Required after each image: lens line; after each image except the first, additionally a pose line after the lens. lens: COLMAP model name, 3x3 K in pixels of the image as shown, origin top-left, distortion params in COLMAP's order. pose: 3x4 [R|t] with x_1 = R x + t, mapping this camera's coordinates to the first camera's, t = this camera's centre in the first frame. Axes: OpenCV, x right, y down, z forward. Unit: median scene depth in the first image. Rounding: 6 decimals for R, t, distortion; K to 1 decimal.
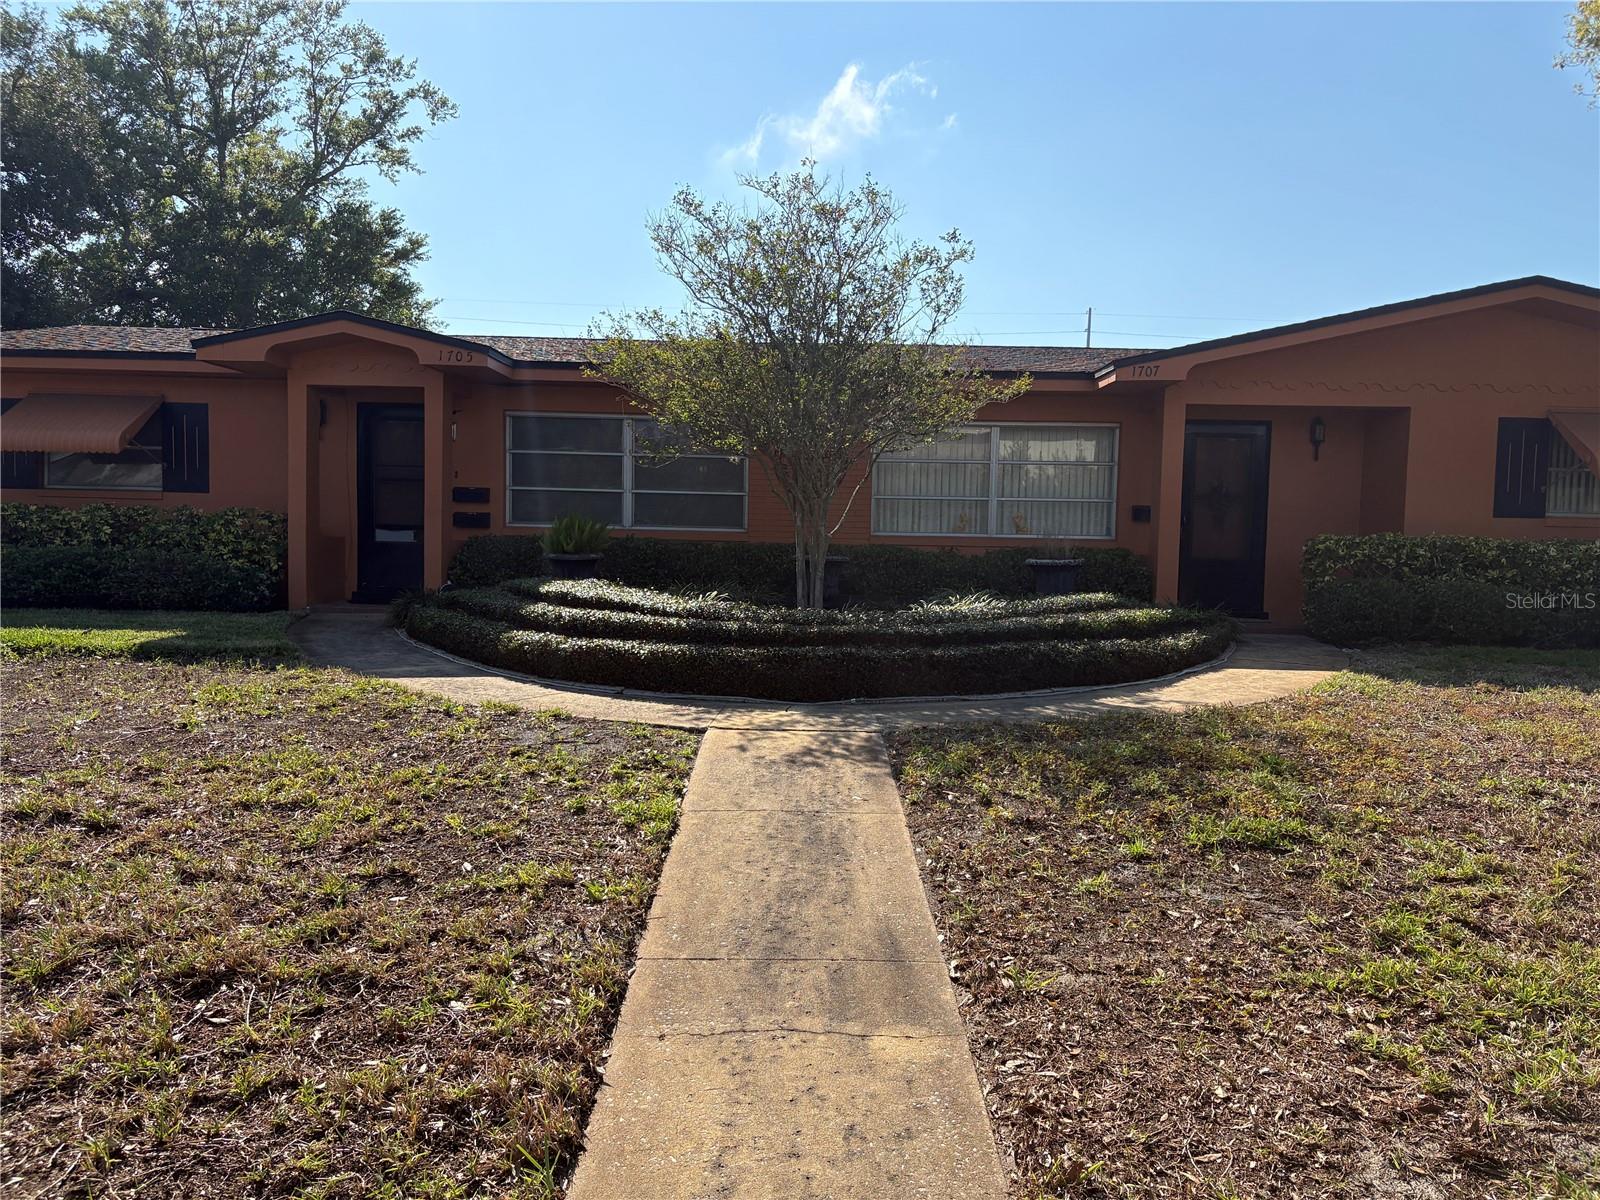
lens RADIAL K [[1204.4, 0, 796.2], [0, 1204.4, 606.5], [0, 0, 1]] dist [0.011033, 0.000862]
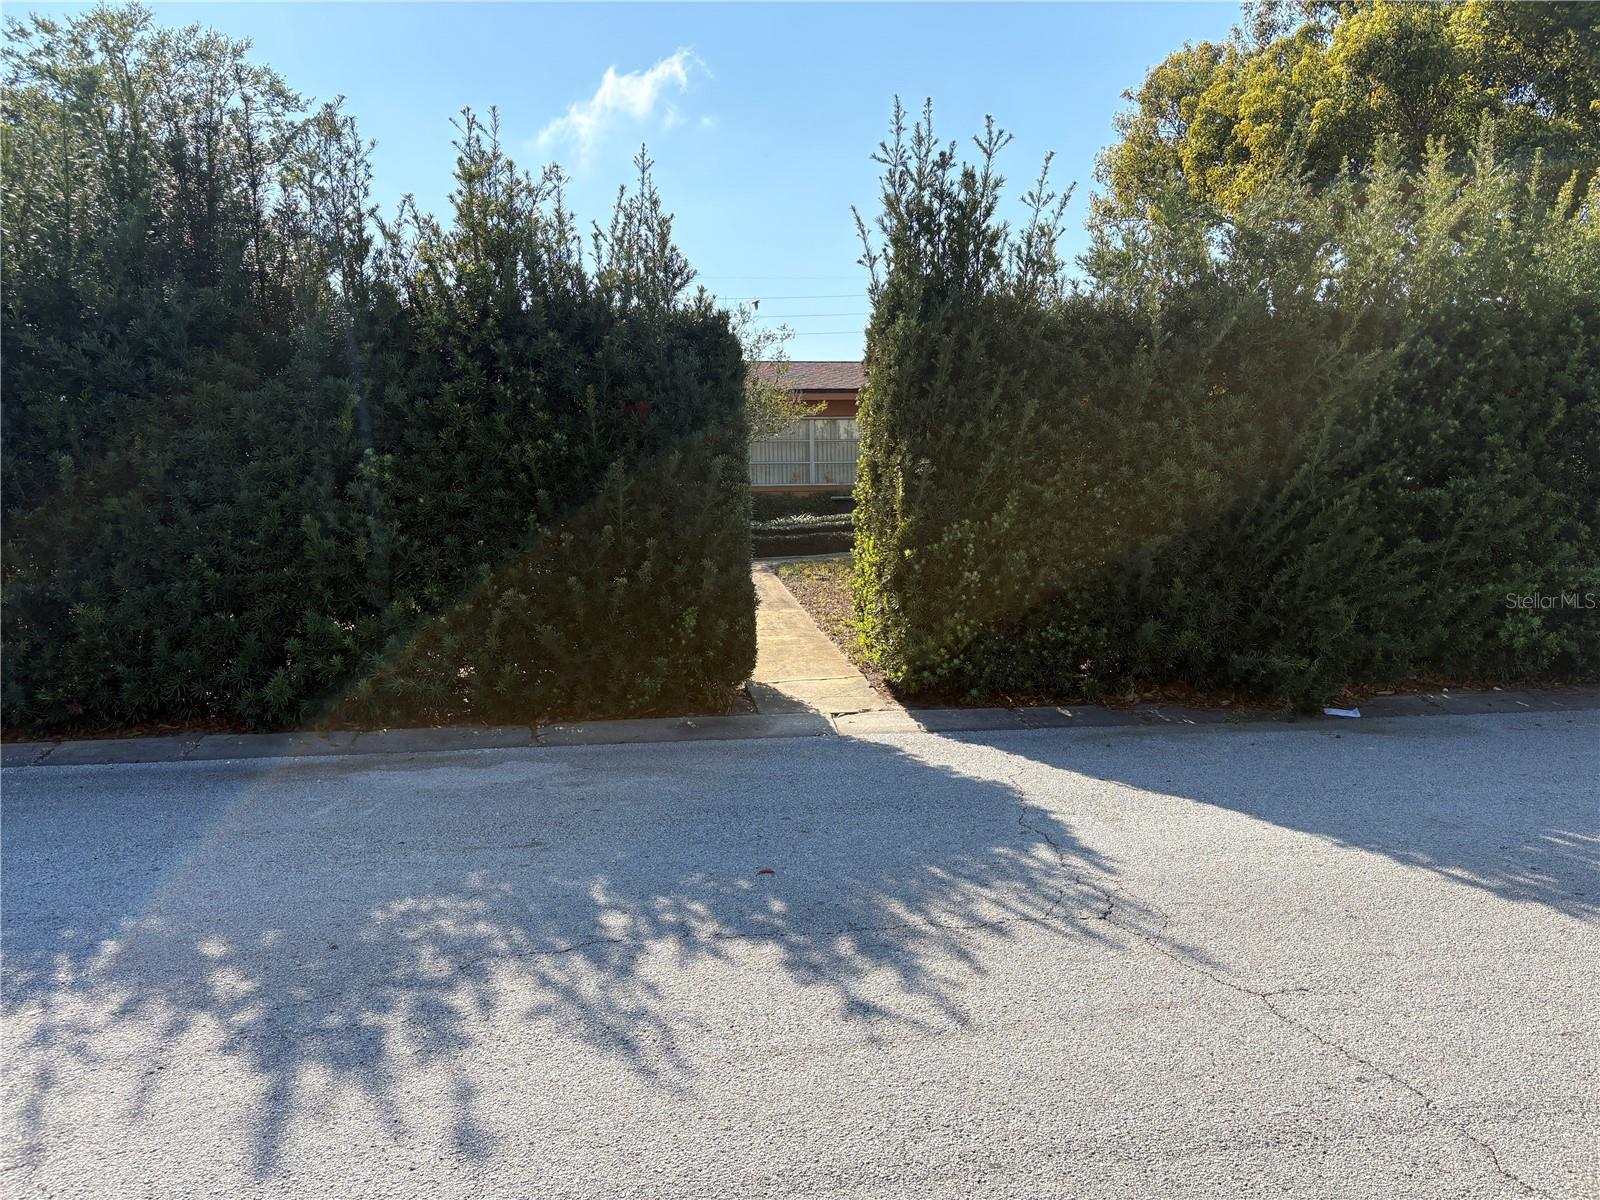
lens RADIAL K [[1204.4, 0, 804.8], [0, 1204.4, 600.7], [0, 0, 1]] dist [0.011033, 0.000862]
pose [[0.988660, -0.050369, 0.141469, -0.125856], [0.045450, 0.998251, 0.037796, 0.052276], [-0.143126, -0.030937, 0.989221, -0.887522]]
